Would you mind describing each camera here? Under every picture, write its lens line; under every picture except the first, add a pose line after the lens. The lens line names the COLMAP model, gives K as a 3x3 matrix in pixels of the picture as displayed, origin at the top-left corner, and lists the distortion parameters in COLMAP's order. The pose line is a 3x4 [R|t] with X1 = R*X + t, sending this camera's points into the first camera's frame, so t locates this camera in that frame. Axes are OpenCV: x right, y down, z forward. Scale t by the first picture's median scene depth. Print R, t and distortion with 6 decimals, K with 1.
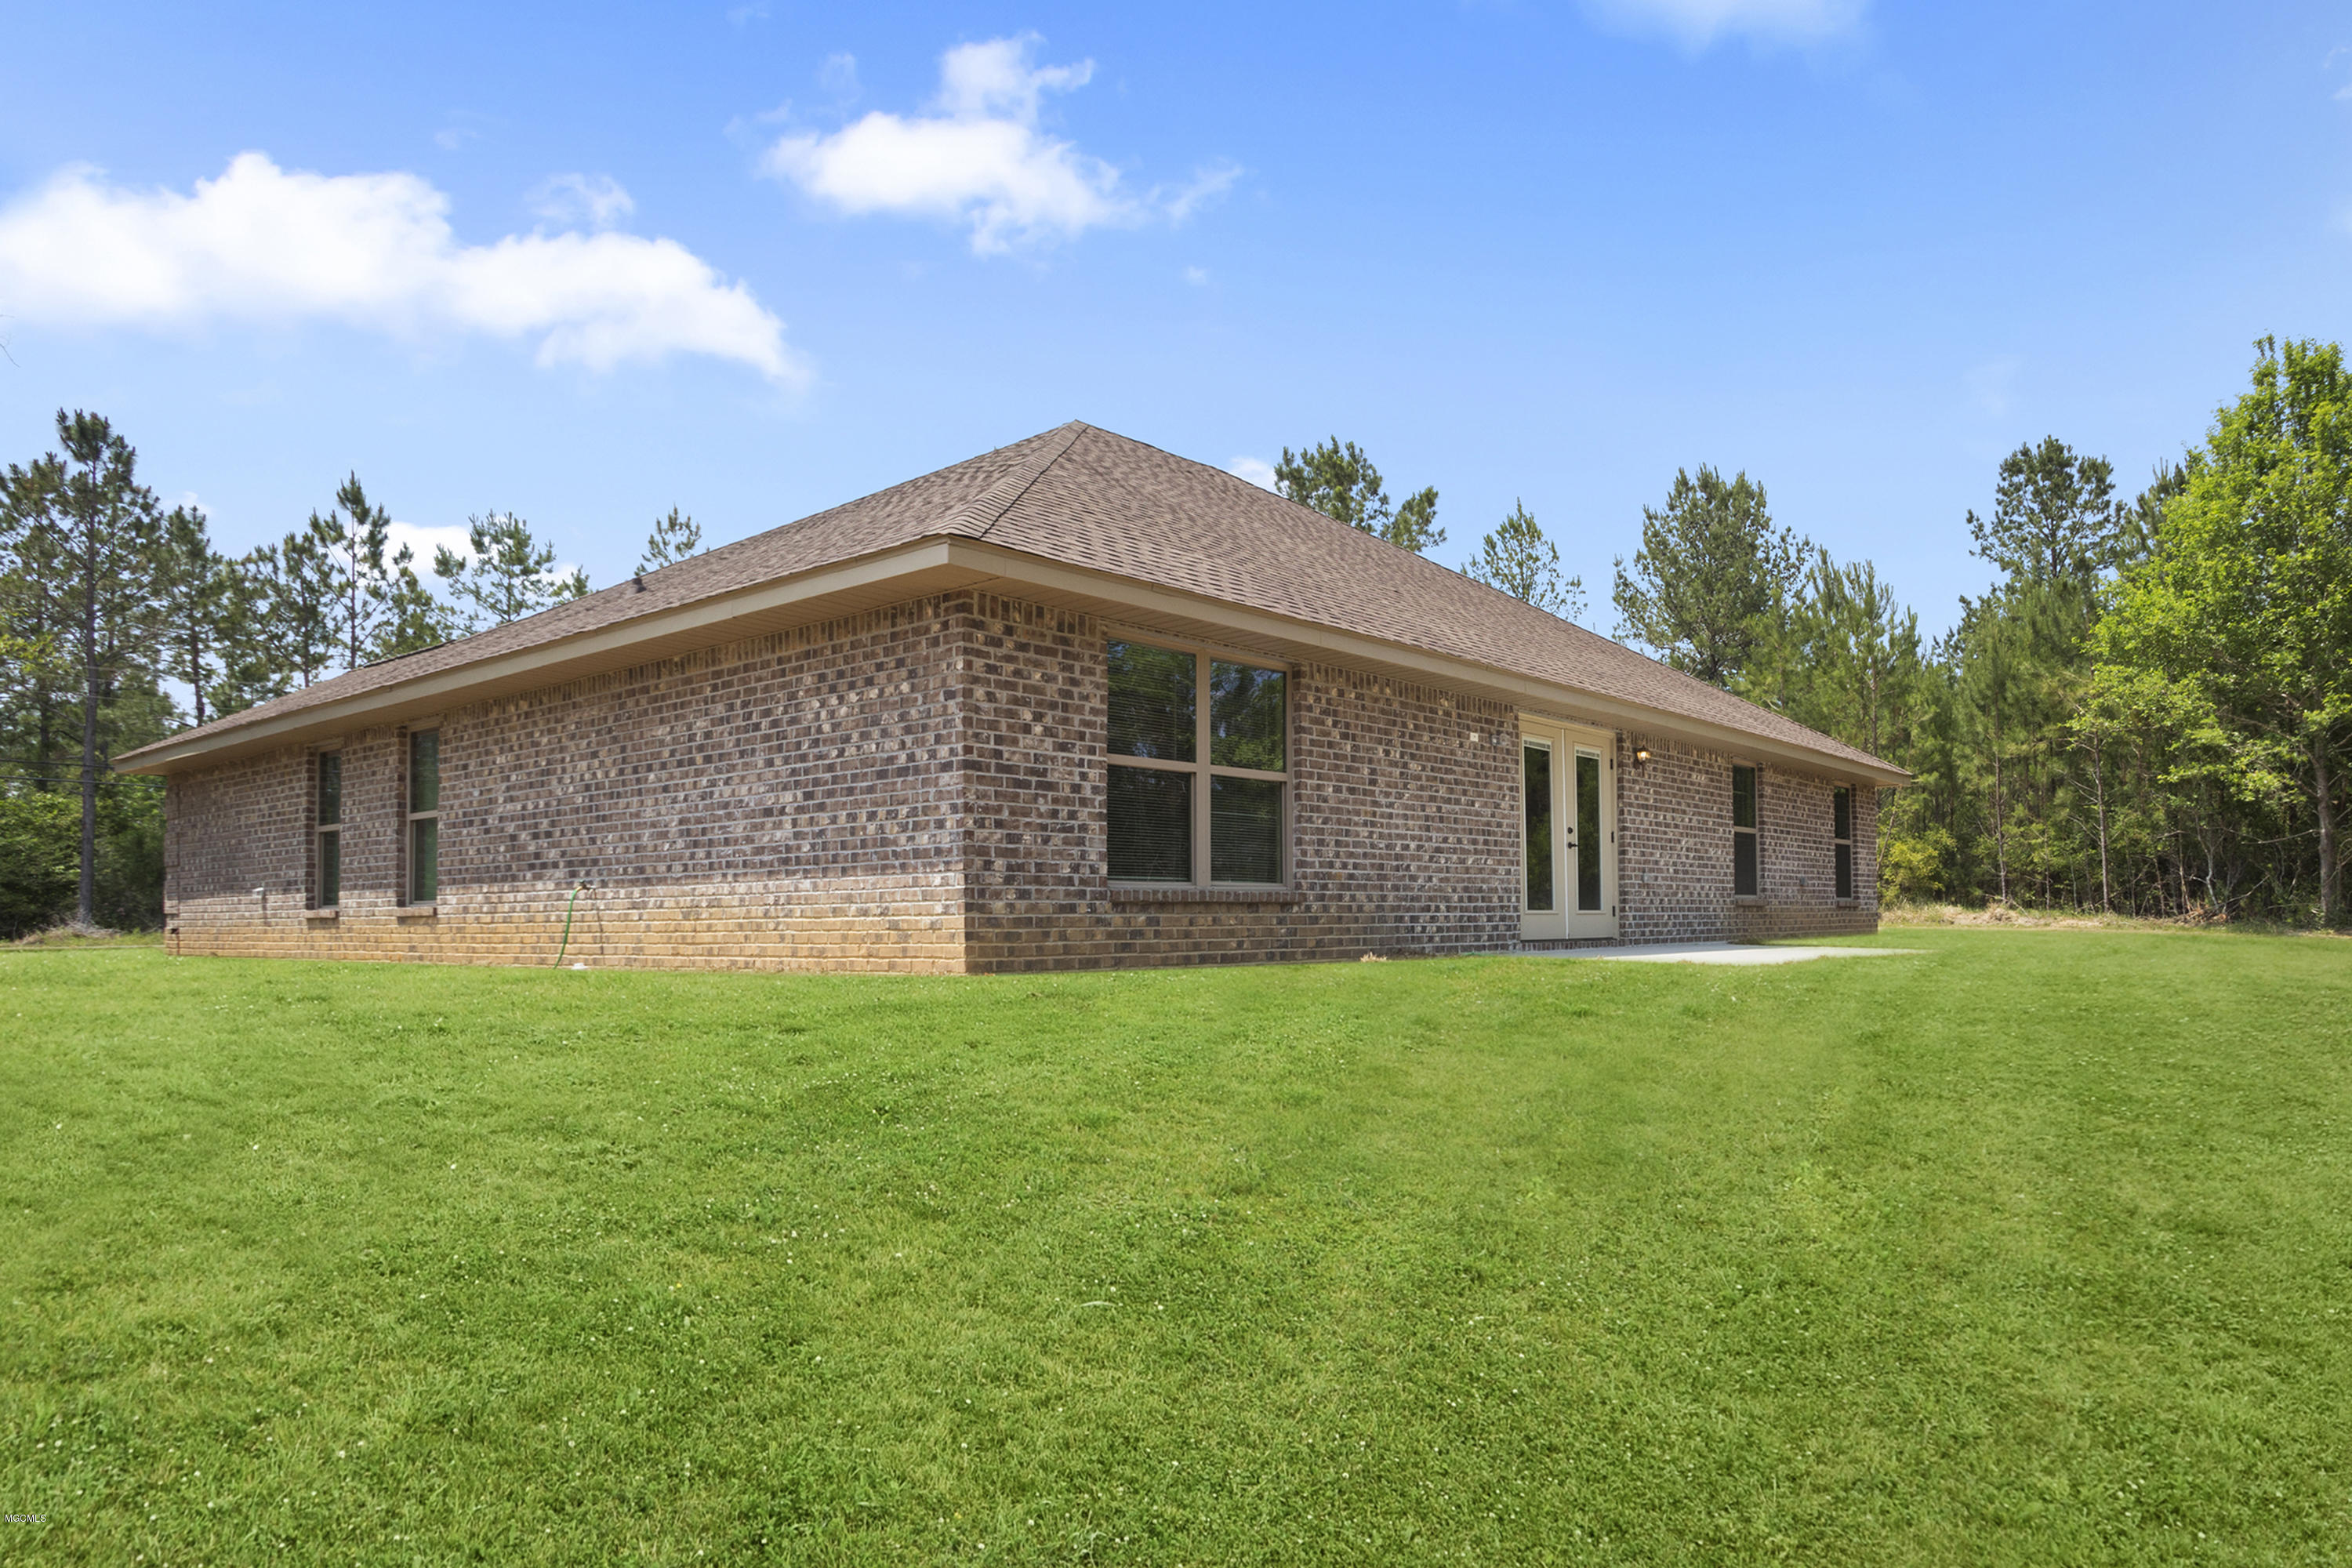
lens RADIAL K [[1150.5, 0, 1175.9], [0, 1150.5, 776.9], [0, 0, 1]] dist [-0.066577, 0.030862]
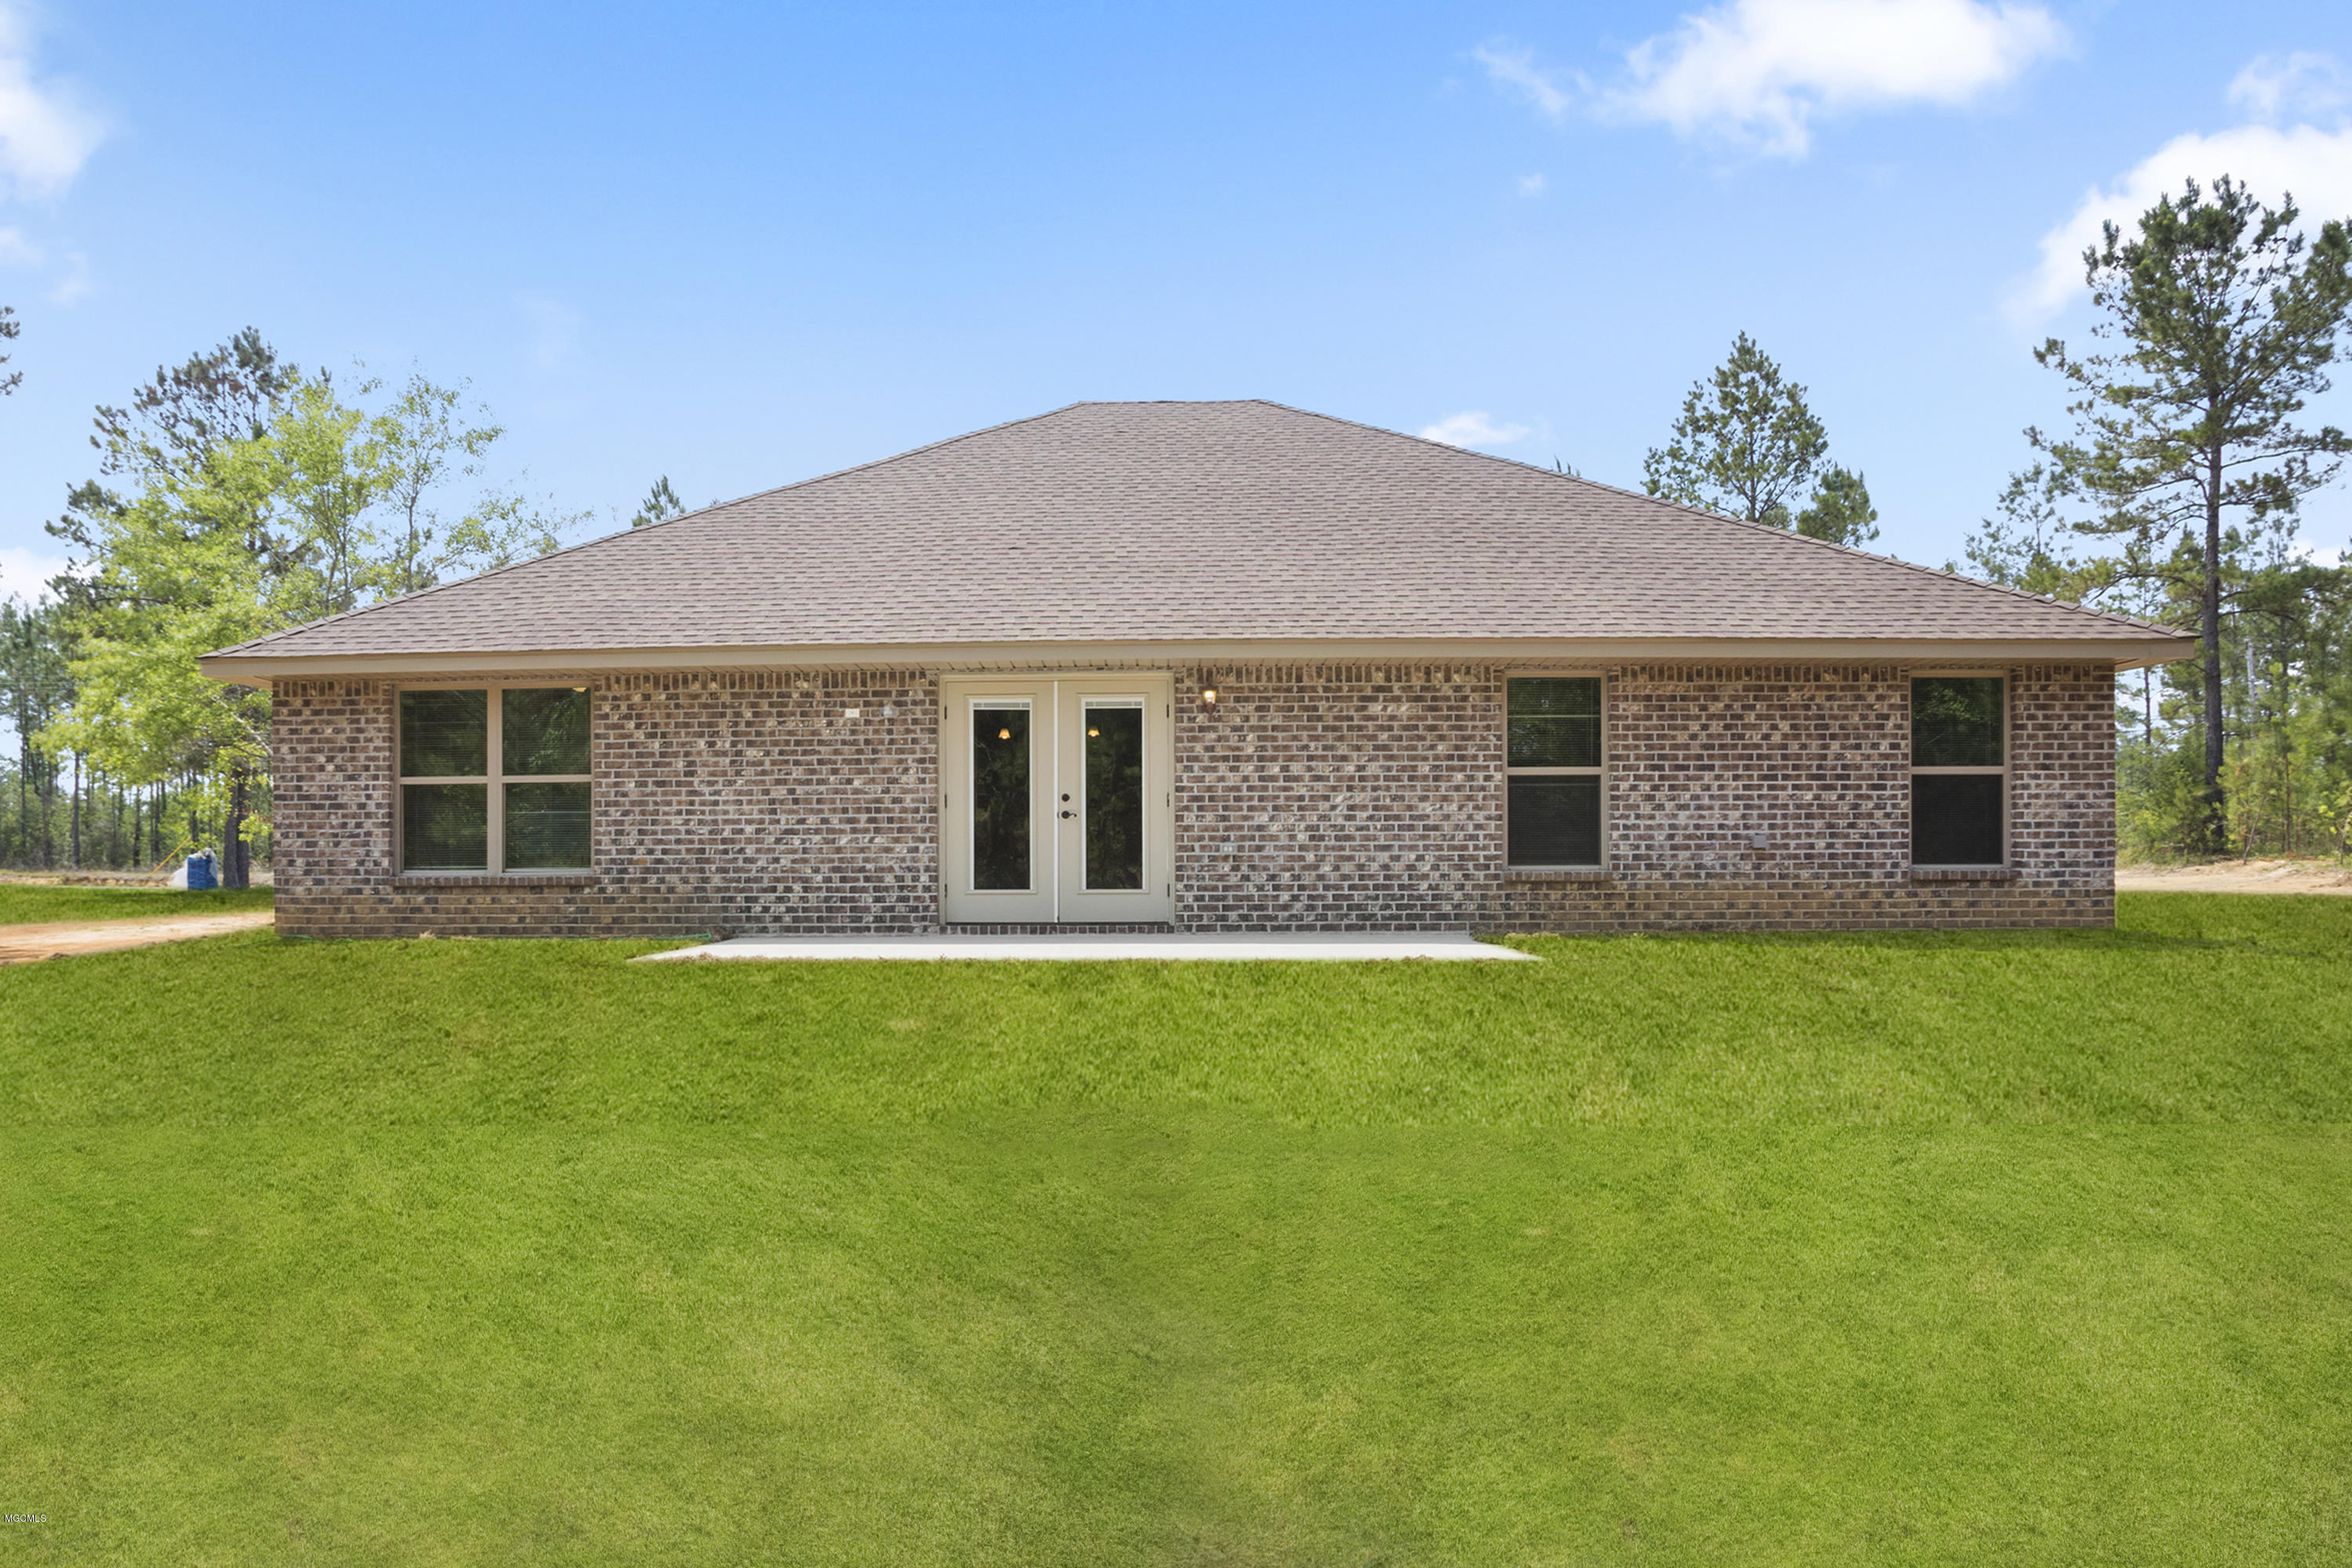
lens RADIAL K [[1196.7, 0, 1180.5], [0, 1196.7, 774.4], [0, 0, 1]] dist [-0.031865, 0.000361]
pose [[0.729356, -0.062298, -0.681293, 1.397743], [0.086761, 0.996228, 0.001786, 0.047798], [0.678611, -0.060412, 0.732009, 0.538348]]
